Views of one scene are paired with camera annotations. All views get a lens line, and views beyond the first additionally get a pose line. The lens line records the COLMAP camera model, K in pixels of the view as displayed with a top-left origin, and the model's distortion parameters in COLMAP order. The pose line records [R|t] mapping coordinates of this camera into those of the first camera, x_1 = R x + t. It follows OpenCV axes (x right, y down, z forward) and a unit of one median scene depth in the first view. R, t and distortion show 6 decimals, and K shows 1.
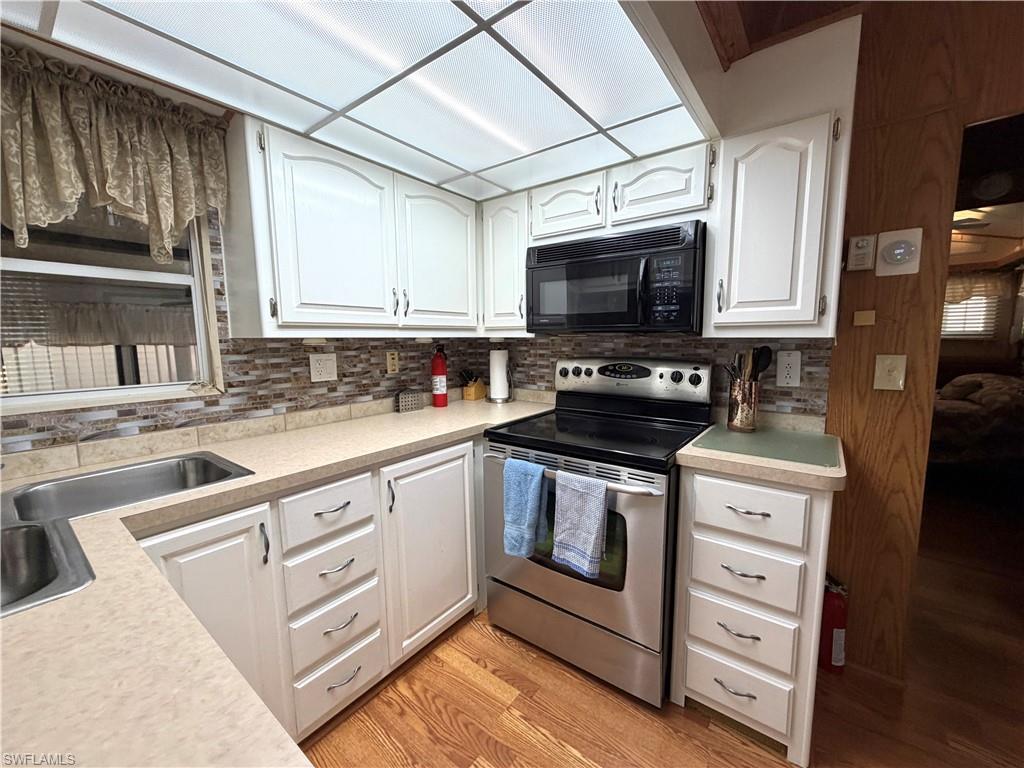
lens RADIAL K [[405.1, 0, 511.0], [0, 405.1, 383.5], [0, 0, 1]] dist [0.000353, -0.000203]
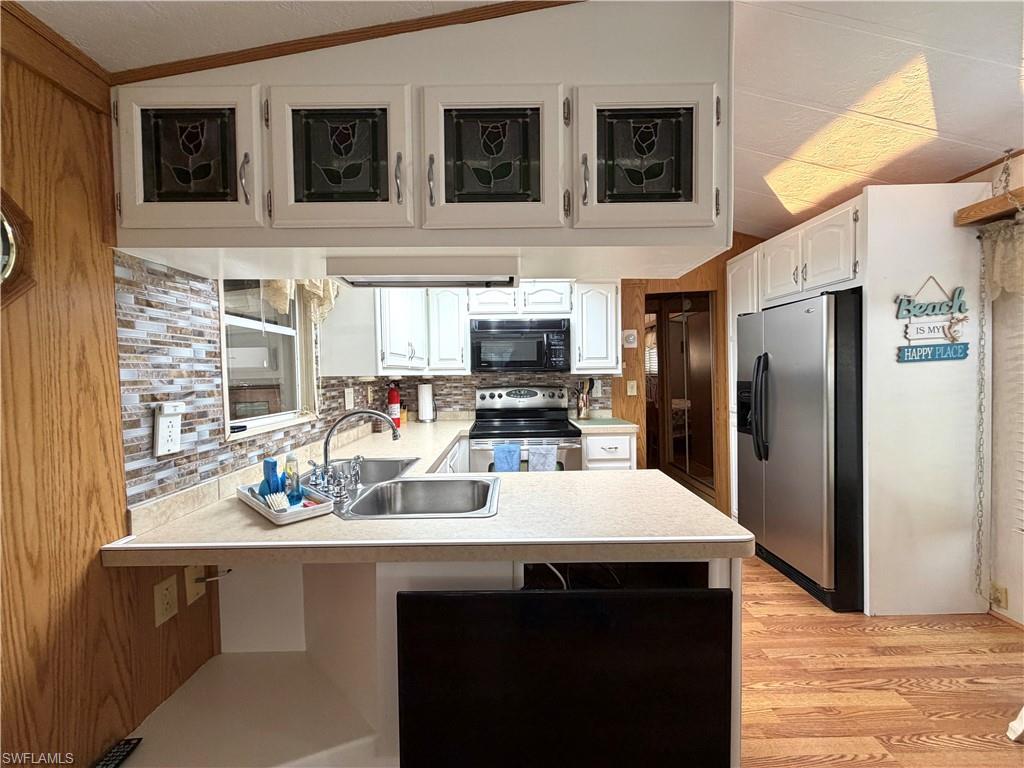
lens RADIAL K [[405.1, 0, 507.8], [0, 405.1, 383.1], [0, 0, 1]] dist [0.000353, -0.000203]
pose [[0.790798, -0.019004, 0.611782, -0.905145], [0.077081, 0.994652, -0.068739, 0.041737], [-0.607204, 0.101516, 0.788034, -0.358763]]
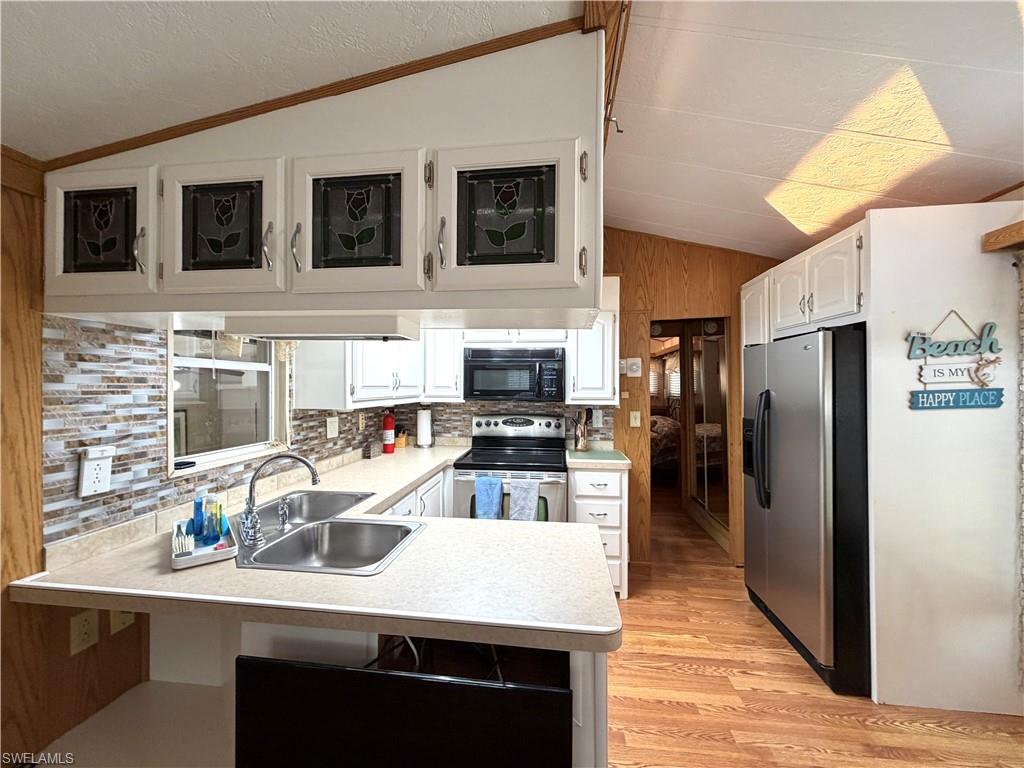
lens RADIAL K [[405.1, 0, 508.0], [0, 405.1, 383.6], [0, 0, 1]] dist [0.000353, -0.000203]
pose [[0.863797, 0.013127, 0.503669, -0.677210], [0.046557, 0.993304, -0.105733, -0.015072], [-0.501684, 0.114781, 0.857402, -0.499378]]
